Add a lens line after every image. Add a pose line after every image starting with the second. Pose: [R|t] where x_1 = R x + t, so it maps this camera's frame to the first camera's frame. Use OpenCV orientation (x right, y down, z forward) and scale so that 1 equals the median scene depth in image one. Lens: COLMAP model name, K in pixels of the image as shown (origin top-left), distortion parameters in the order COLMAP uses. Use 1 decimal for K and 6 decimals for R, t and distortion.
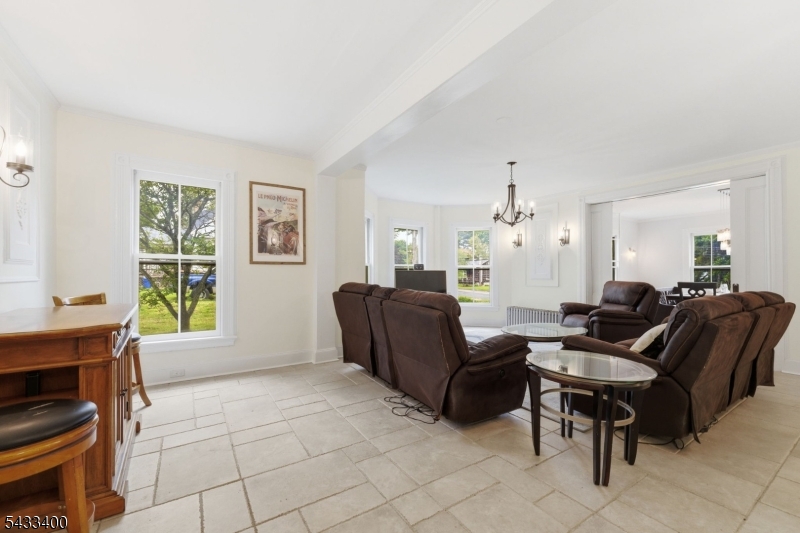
lens RADIAL K [[329.5, 0, 398.3], [0, 329.5, 270.5], [0, 0, 1]] dist [0.000056, 0.001194]
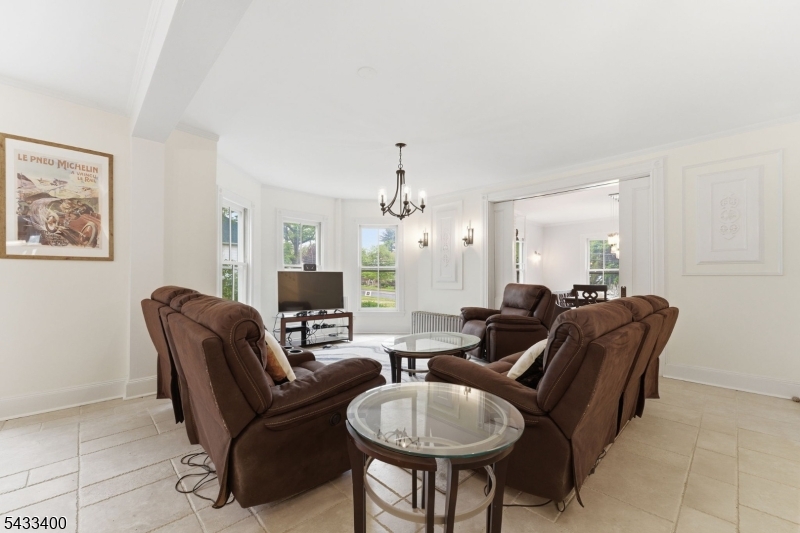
lens RADIAL K [[329.5, 0, 394.4], [0, 329.5, 272.6], [0, 0, 1]] dist [0.000056, 0.001194]
pose [[0.981717, 0.005762, 0.190261, 0.185342], [-0.005516, 0.999983, -0.001824, 0.005390], [-0.190268, 0.000741, 0.981732, 0.185697]]
